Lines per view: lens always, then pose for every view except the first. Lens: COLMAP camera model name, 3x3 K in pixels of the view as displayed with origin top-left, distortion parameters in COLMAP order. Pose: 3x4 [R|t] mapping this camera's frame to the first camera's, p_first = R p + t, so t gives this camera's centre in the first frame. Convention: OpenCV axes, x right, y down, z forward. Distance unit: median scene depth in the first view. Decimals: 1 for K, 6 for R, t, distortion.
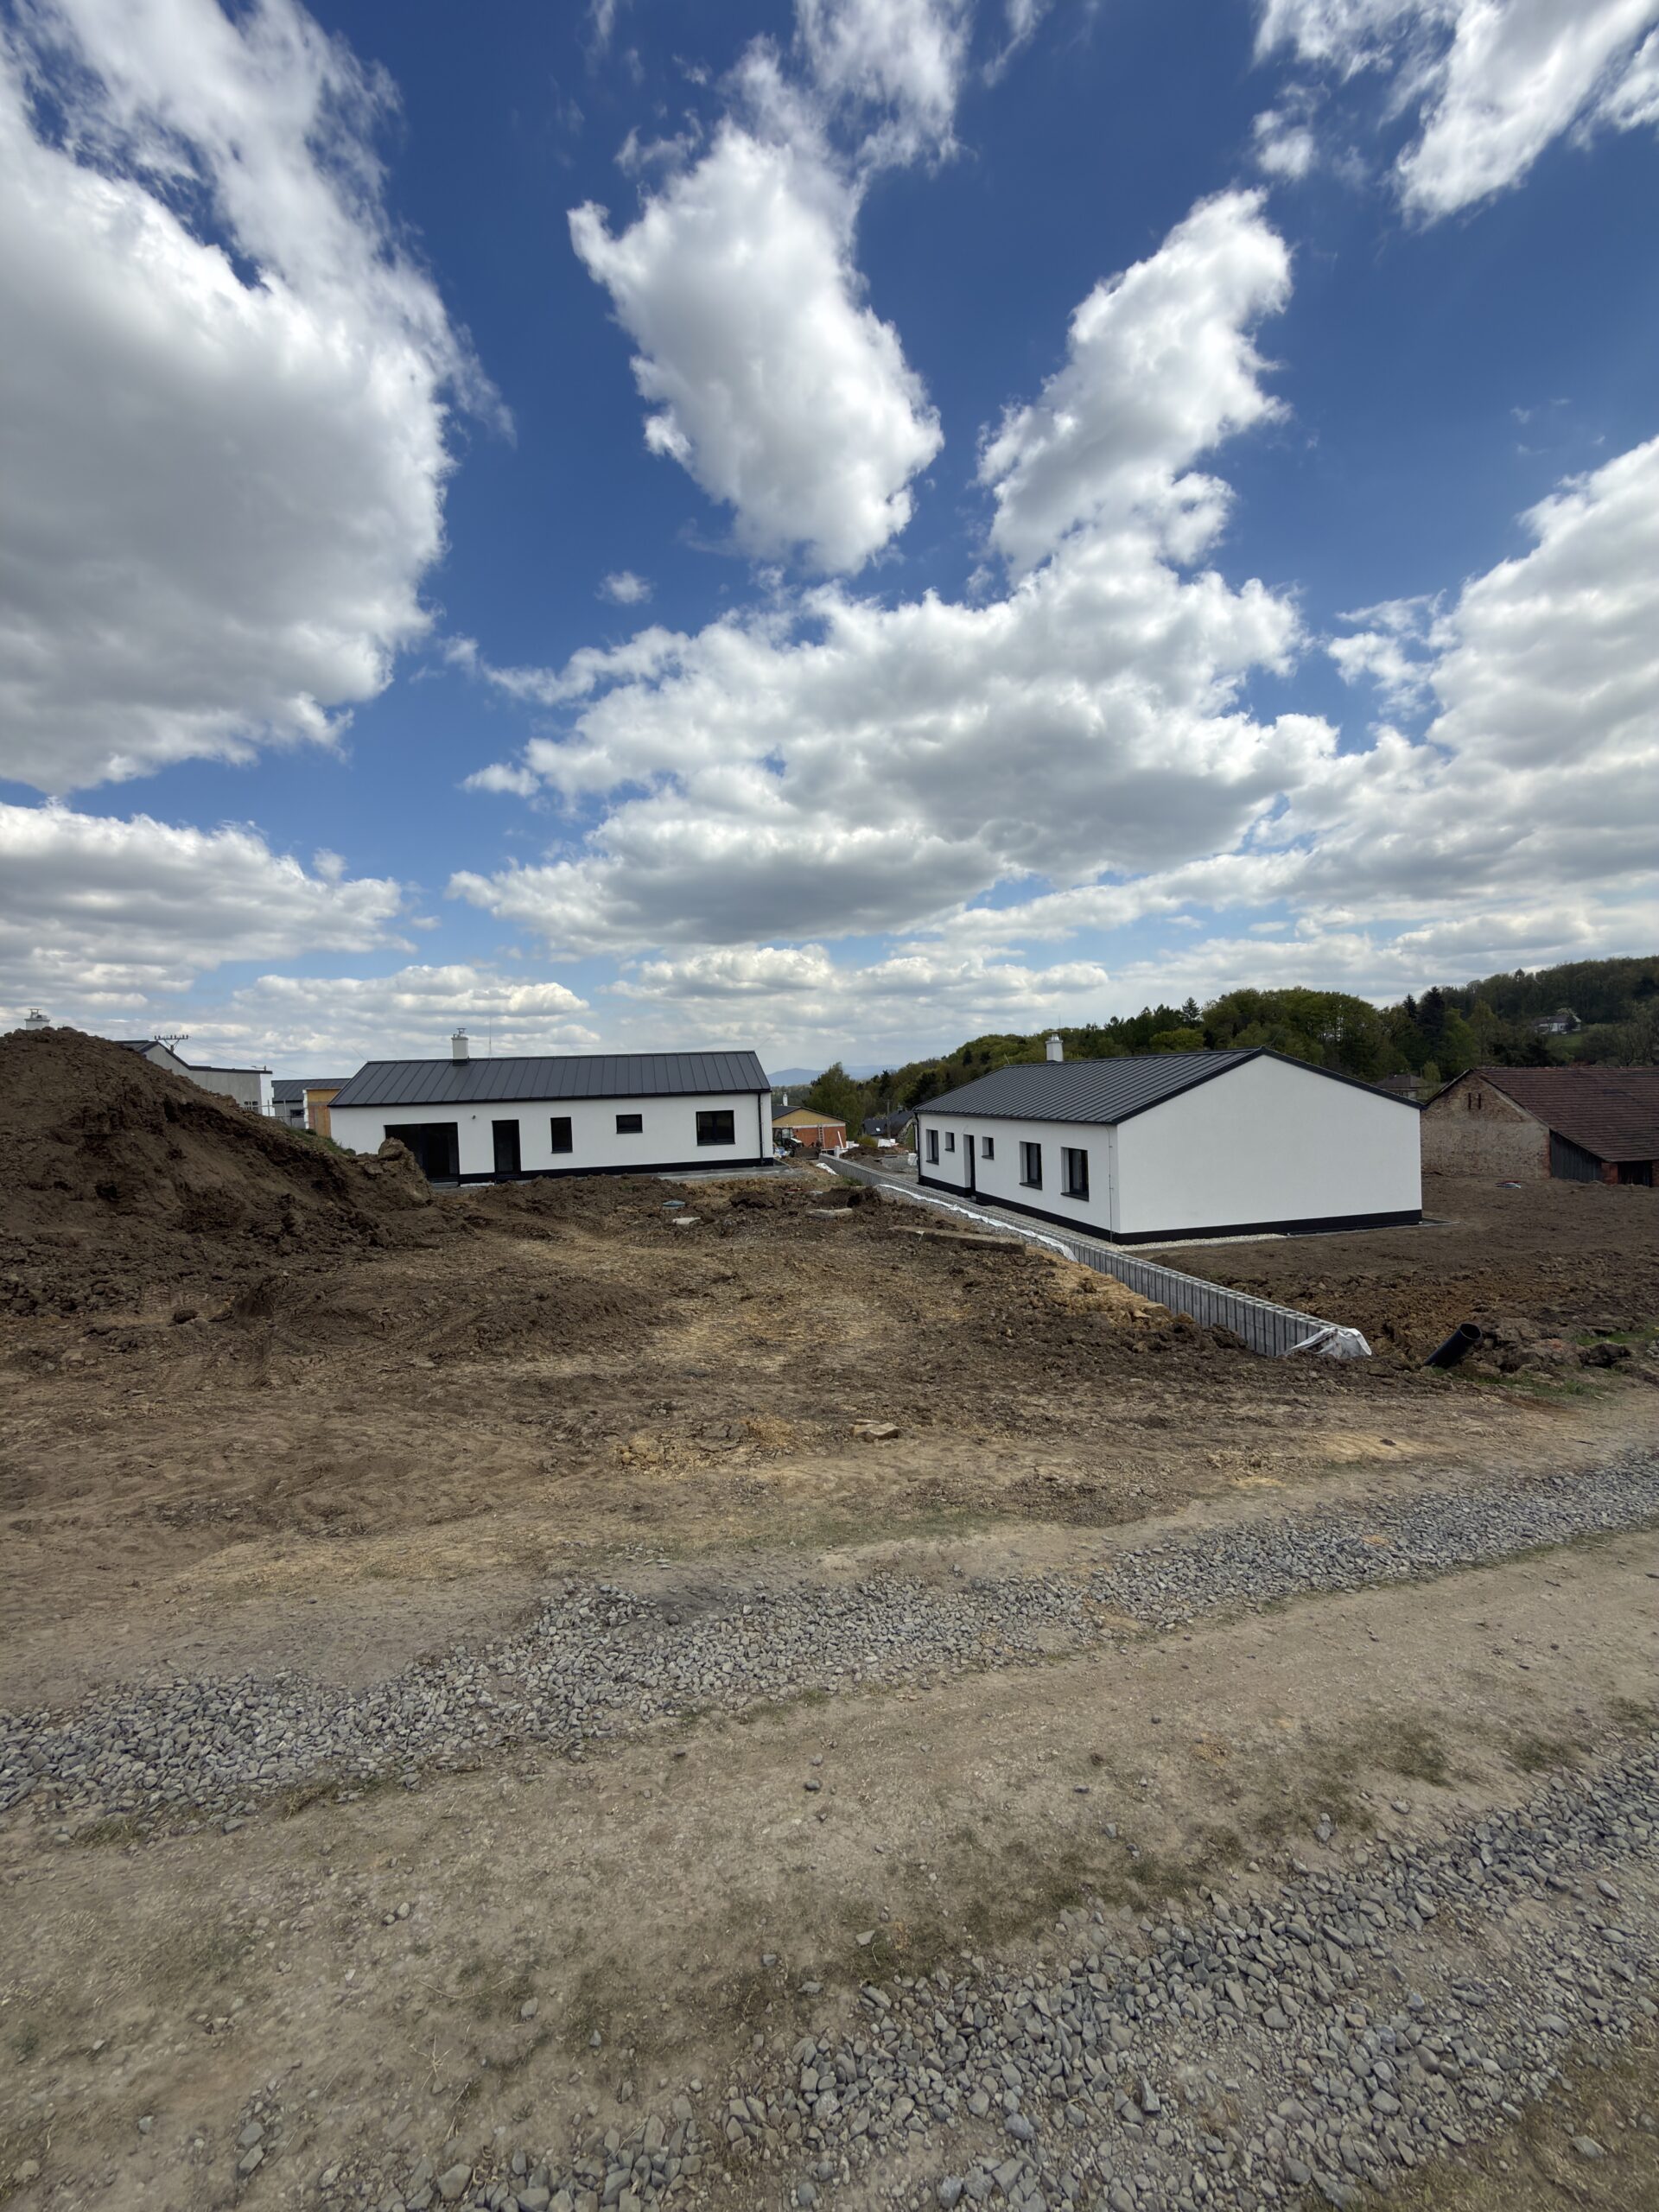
lens RADIAL K [[1017.0, 0, 829.5], [0, 1017.0, 1106.0], [0, 0, 1]] dist [0.000435, 0.000231]
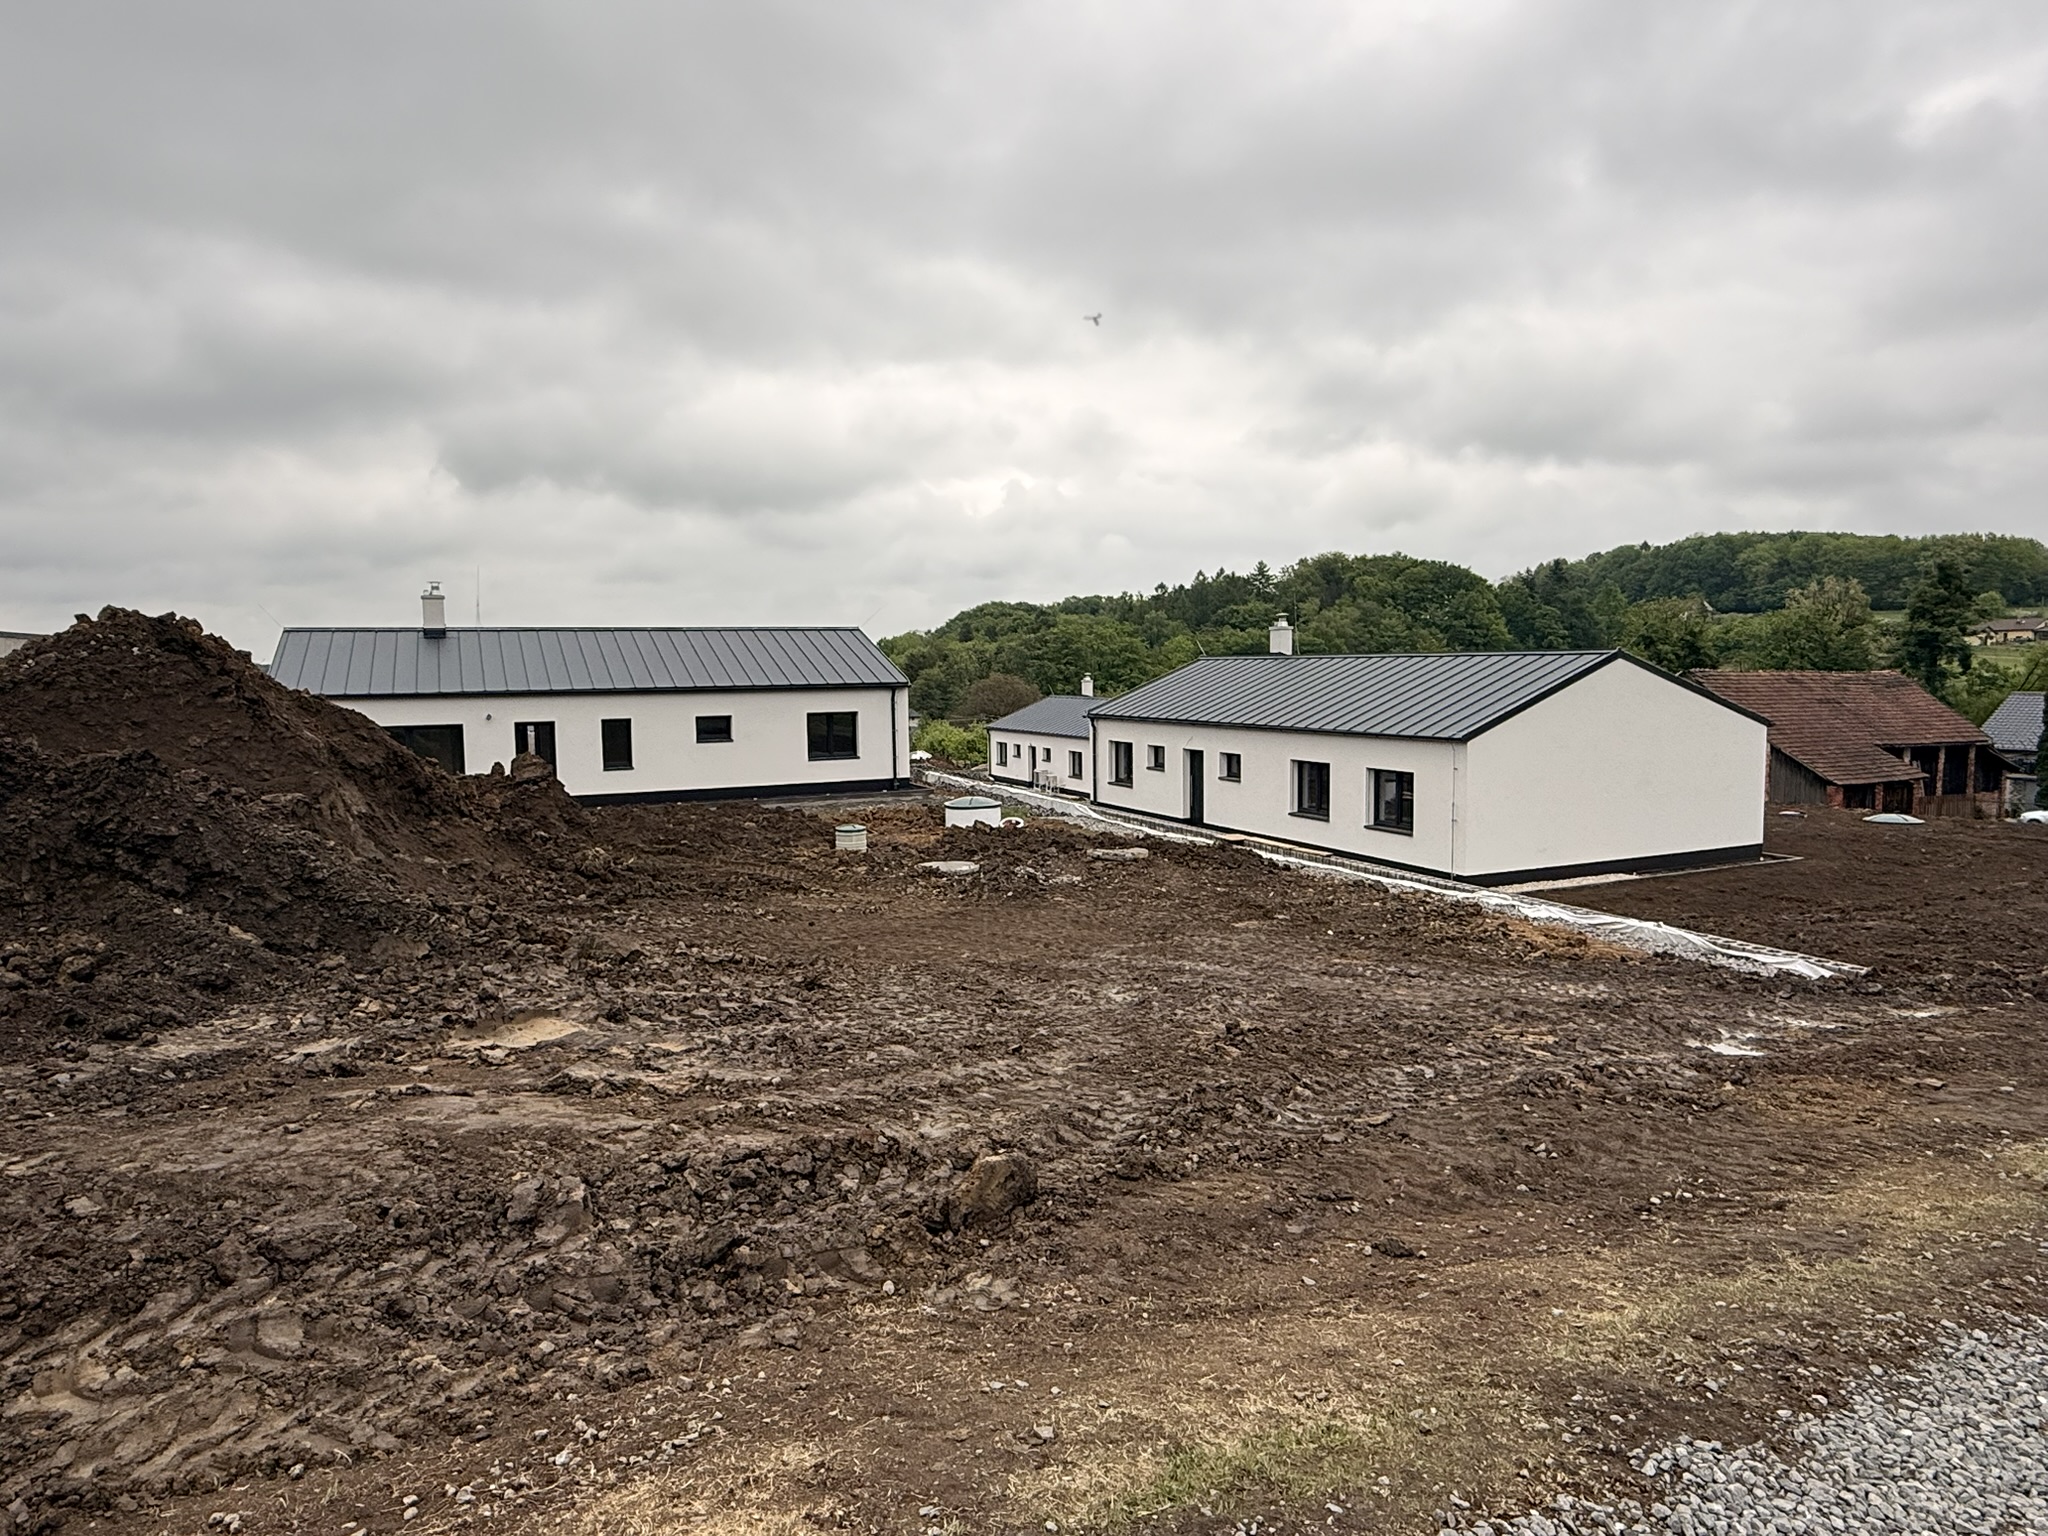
lens RADIAL K [[1448.3, 0, 1024.0], [0, 1448.3, 768.0], [0, 0, 1]] dist [-0.000780, -0.001106]
pose [[0.974170, 0.004899, 0.225764, -0.214188], [-0.015938, 0.998763, 0.047098, -0.006327], [-0.225254, -0.049480, 0.973043, -0.028380]]
